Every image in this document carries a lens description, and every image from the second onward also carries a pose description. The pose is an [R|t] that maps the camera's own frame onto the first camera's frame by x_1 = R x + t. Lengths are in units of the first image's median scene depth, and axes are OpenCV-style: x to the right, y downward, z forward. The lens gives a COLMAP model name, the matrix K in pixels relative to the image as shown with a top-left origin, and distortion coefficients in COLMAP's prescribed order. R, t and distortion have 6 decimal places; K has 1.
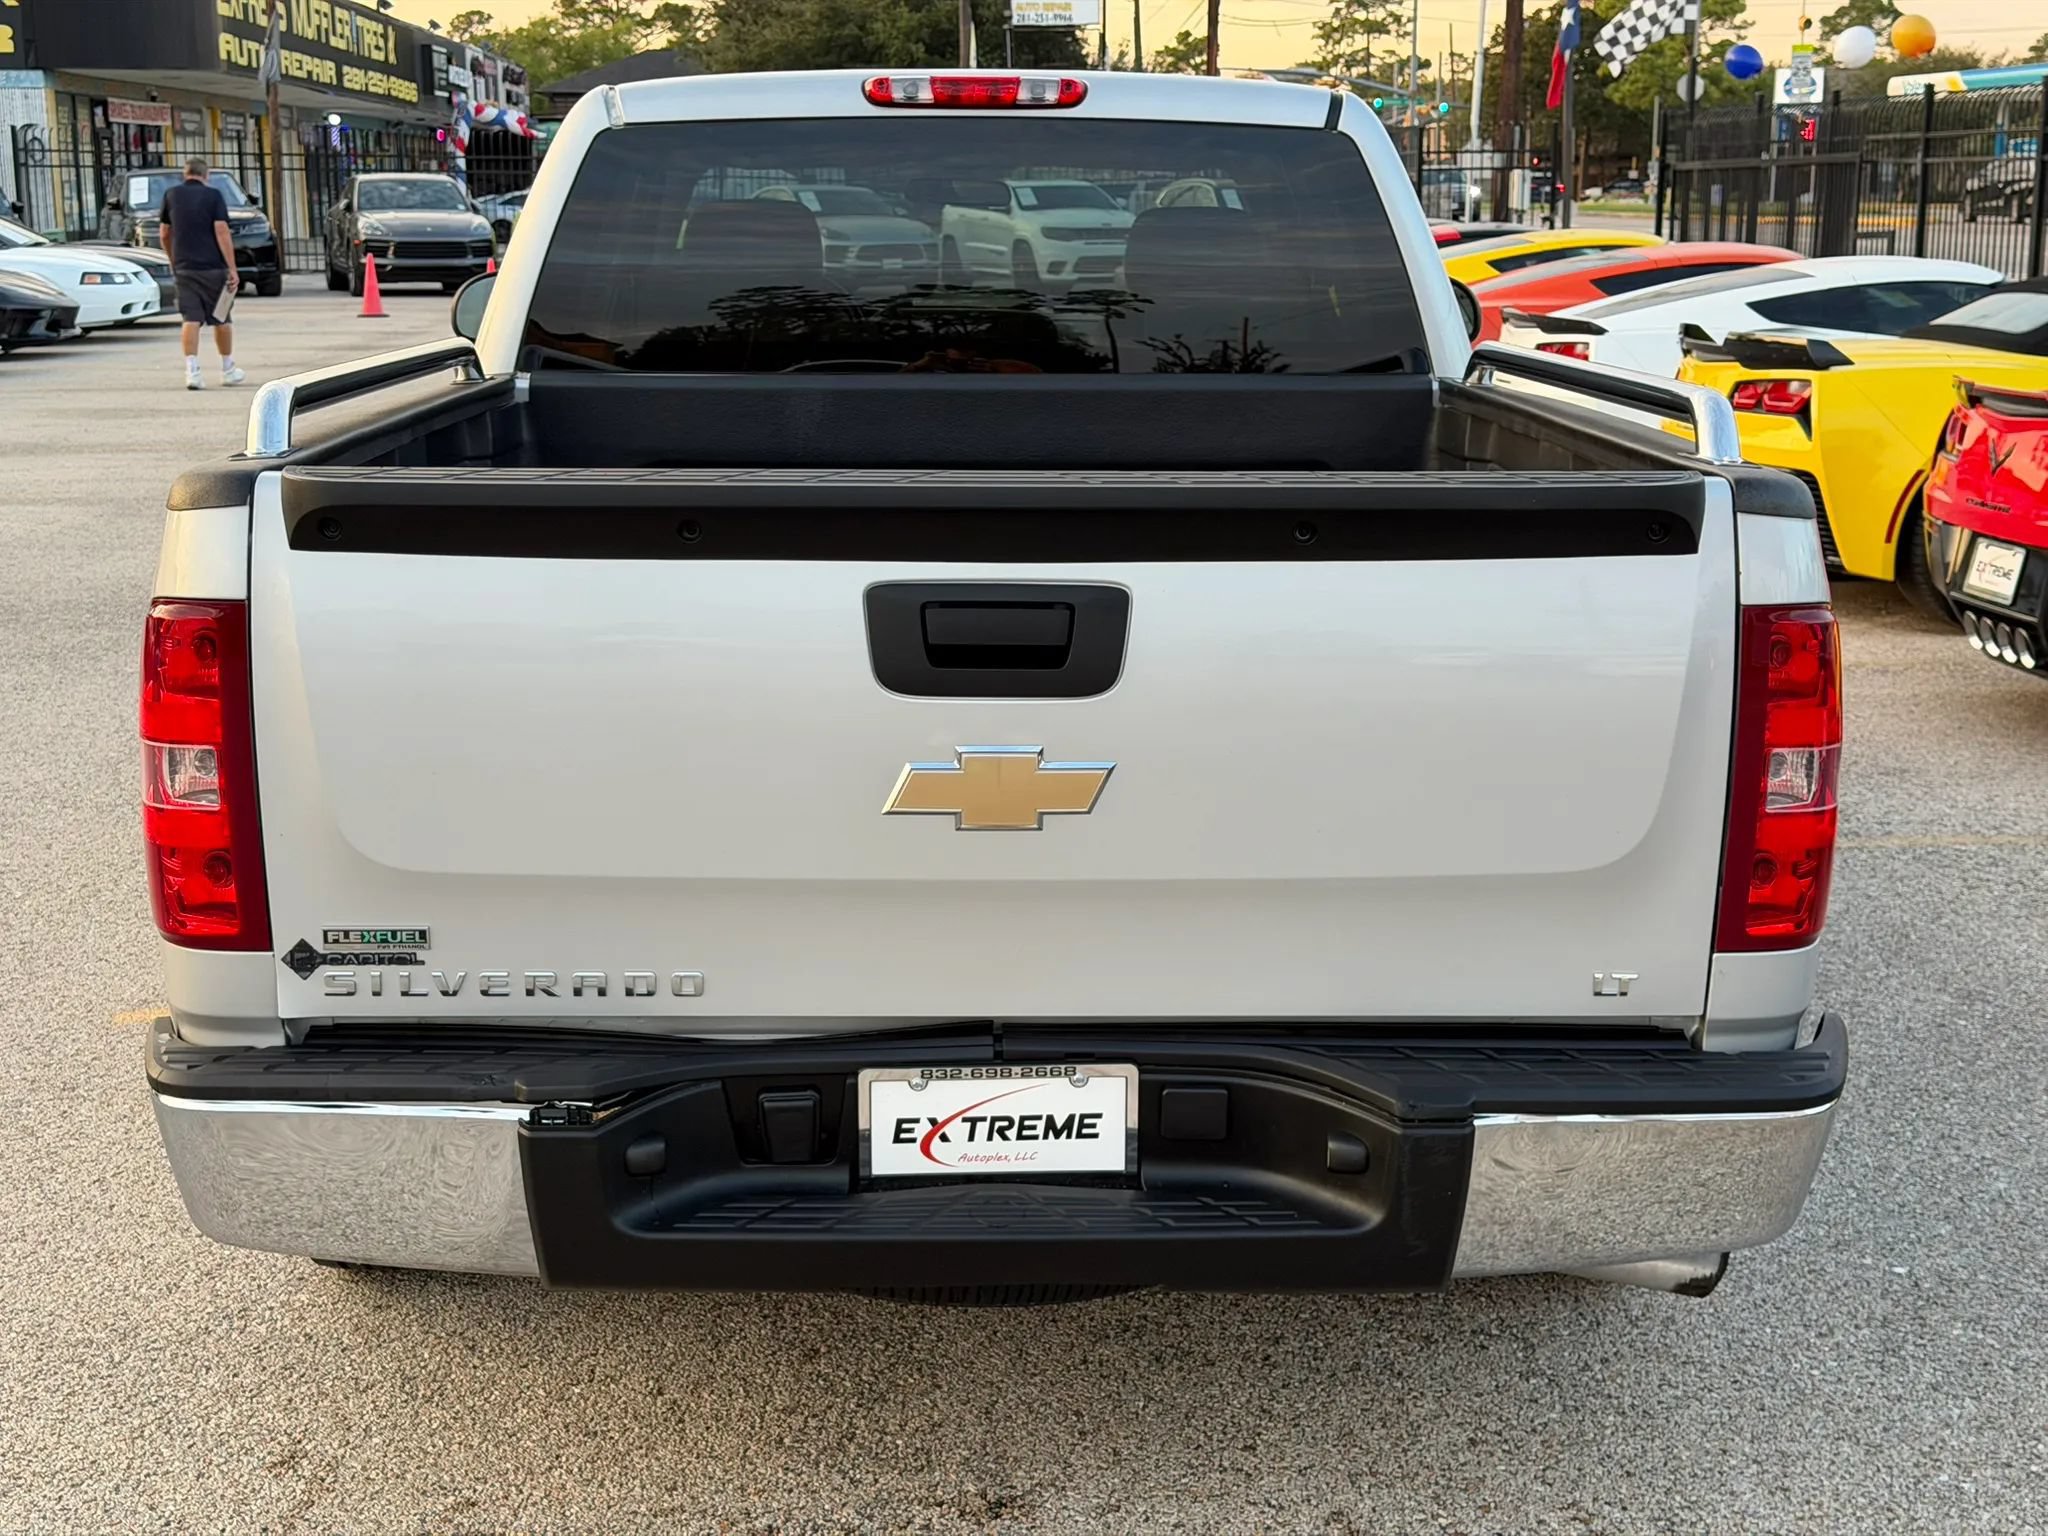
lens RADIAL K [[2845.1, 0, 1020.5], [0, 2845.1, 762.6], [0, 0, 1]] dist [0.185409, -0.418416]
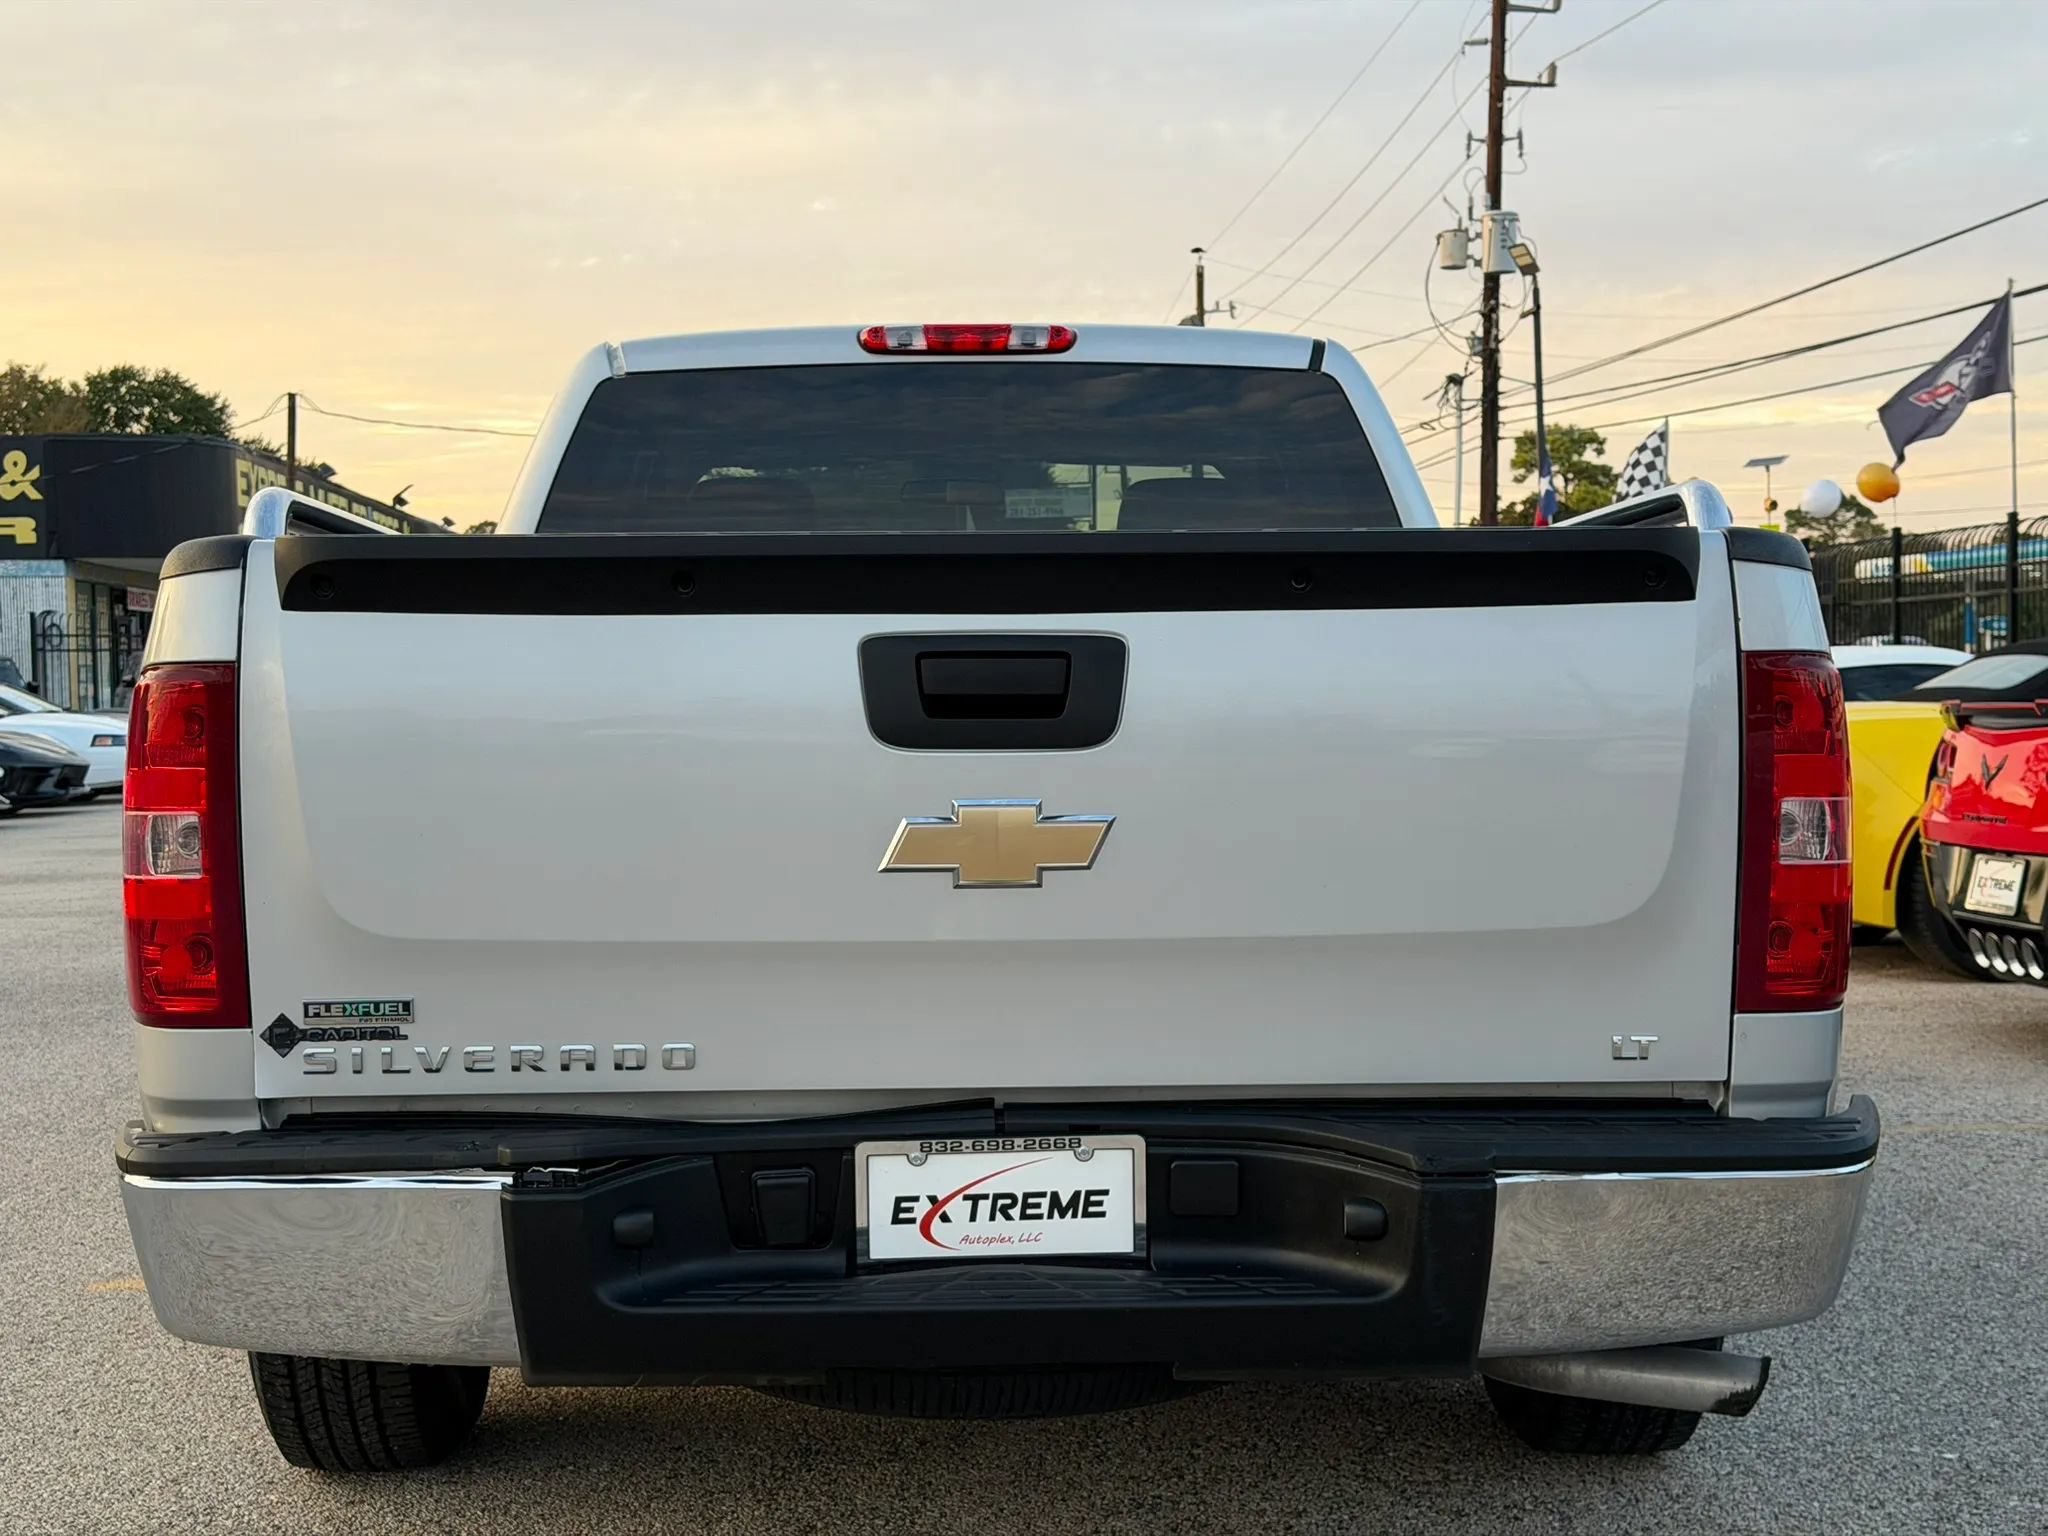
lens RADIAL K [[2842.6, 0, 1024.0], [0, 2842.6, 768.0], [0, 0, 1]] dist [0.192865, -0.457798]
pose [[0.999896, -0.014206, 0.002289, -0.000163], [0.014389, 0.985684, -0.167989, 0.143797], [0.000131, 0.168004, 0.985786, 0.027313]]
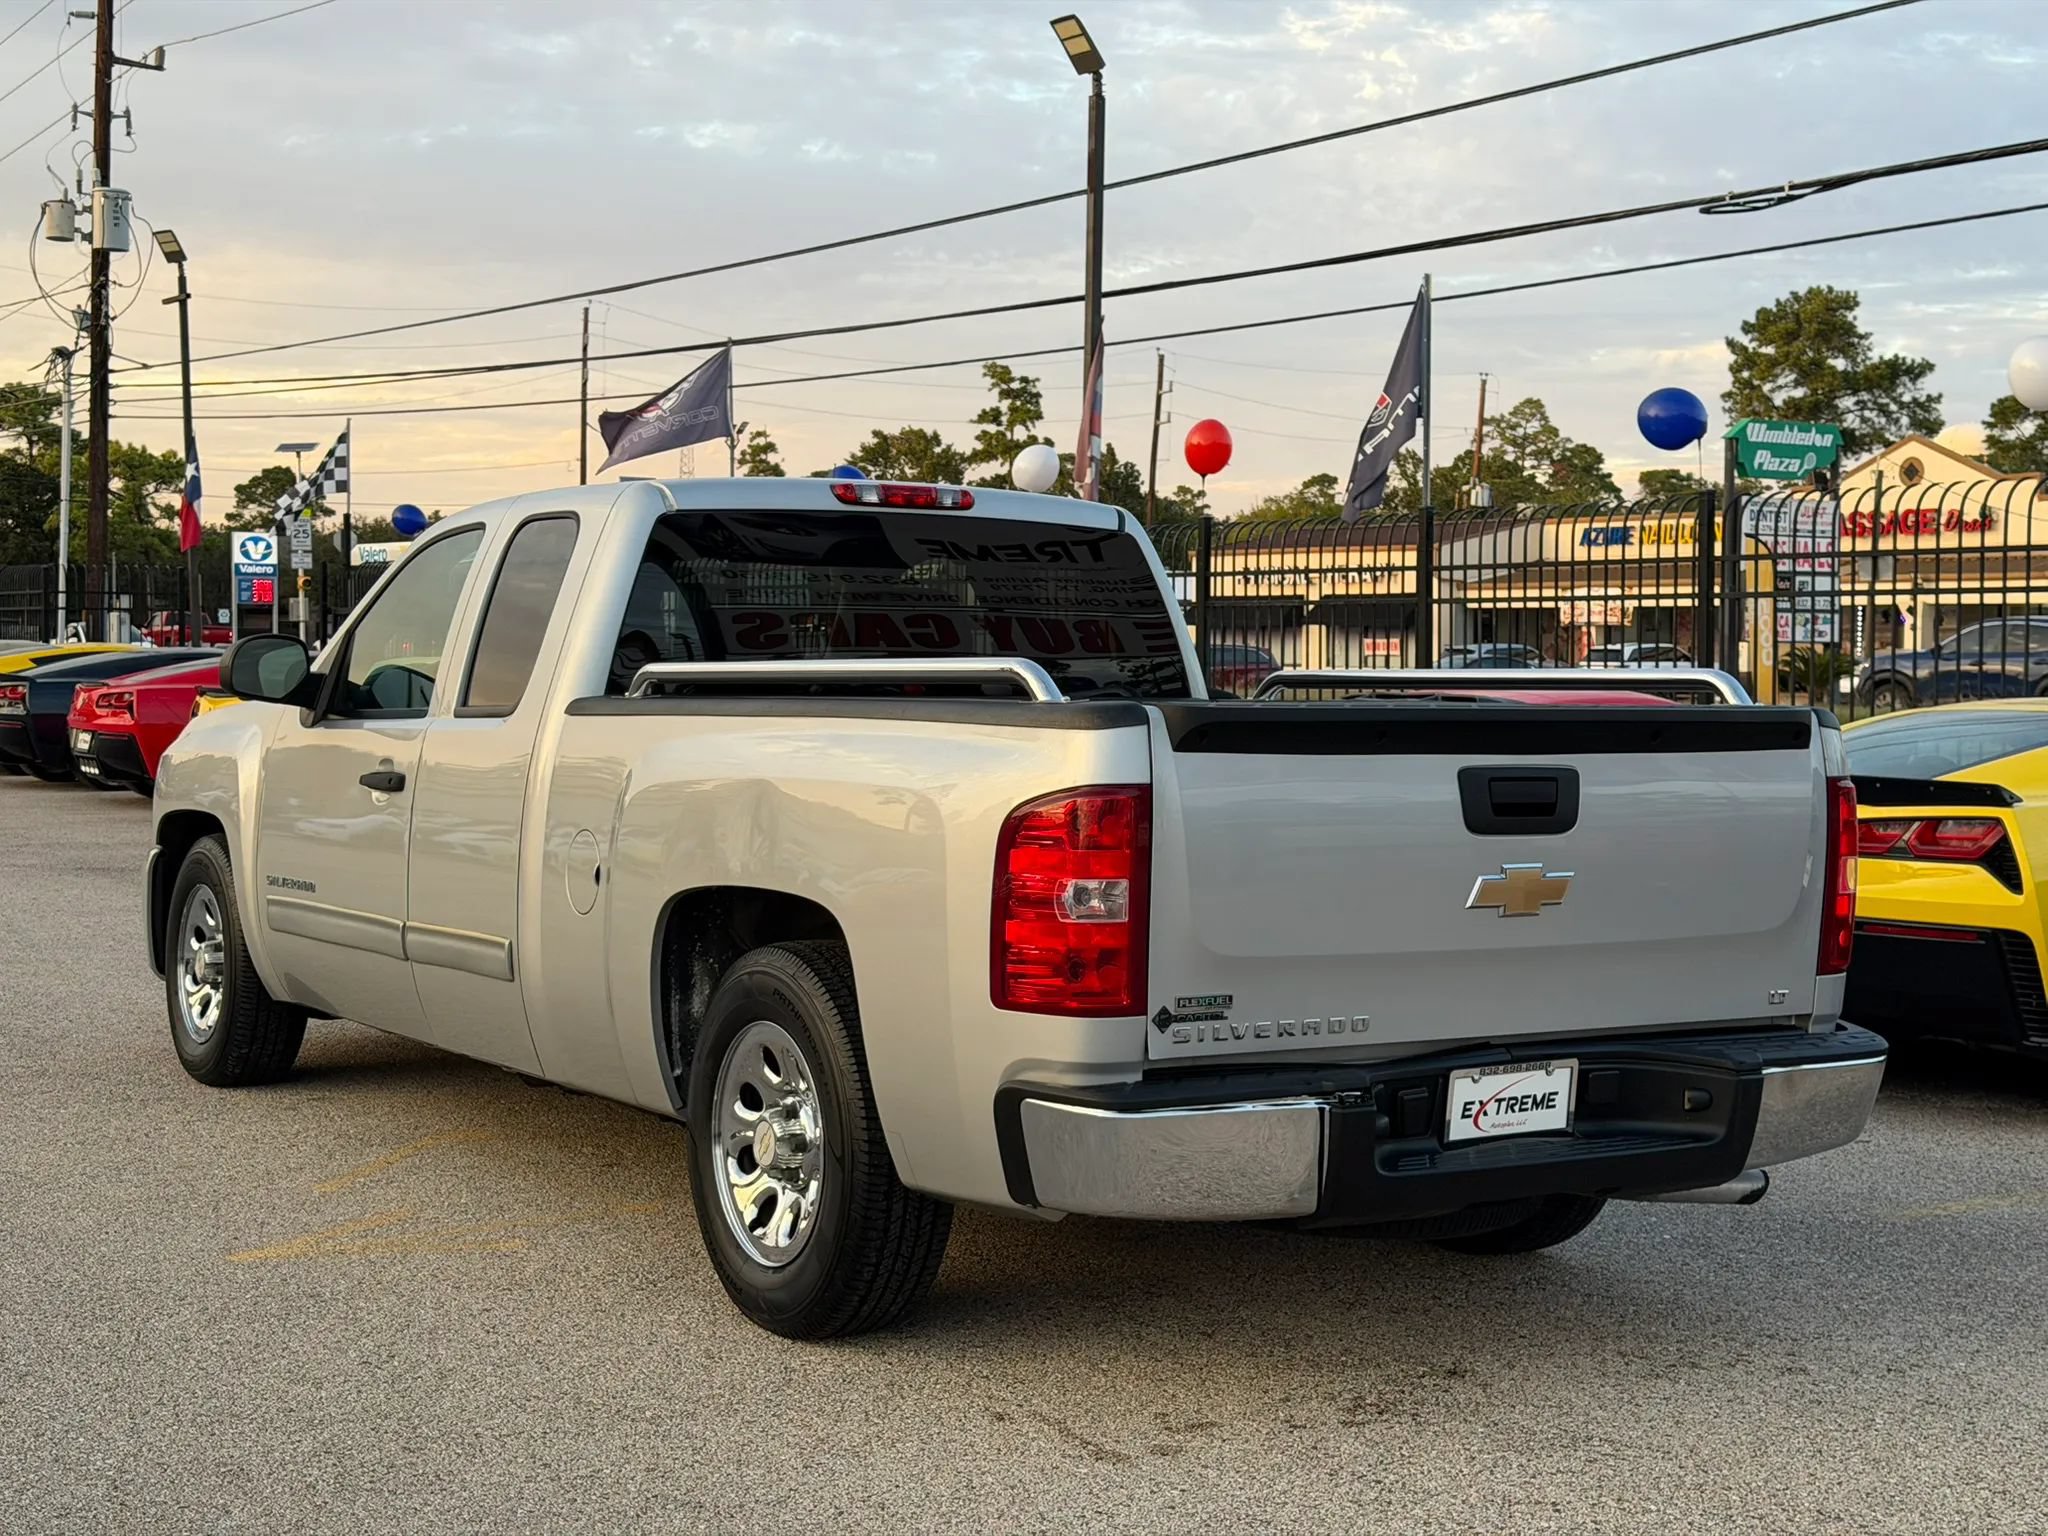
lens RADIAL K [[2842.6, 0, 1024.0], [0, 2842.6, 768.0], [0, 0, 1]] dist [0.192865, -0.457798]
pose [[0.856148, -0.012119, 0.516588, -1.082401], [0.091616, 0.987446, -0.128671, 0.122813], [-0.508544, 0.157489, 0.846511, -0.268936]]
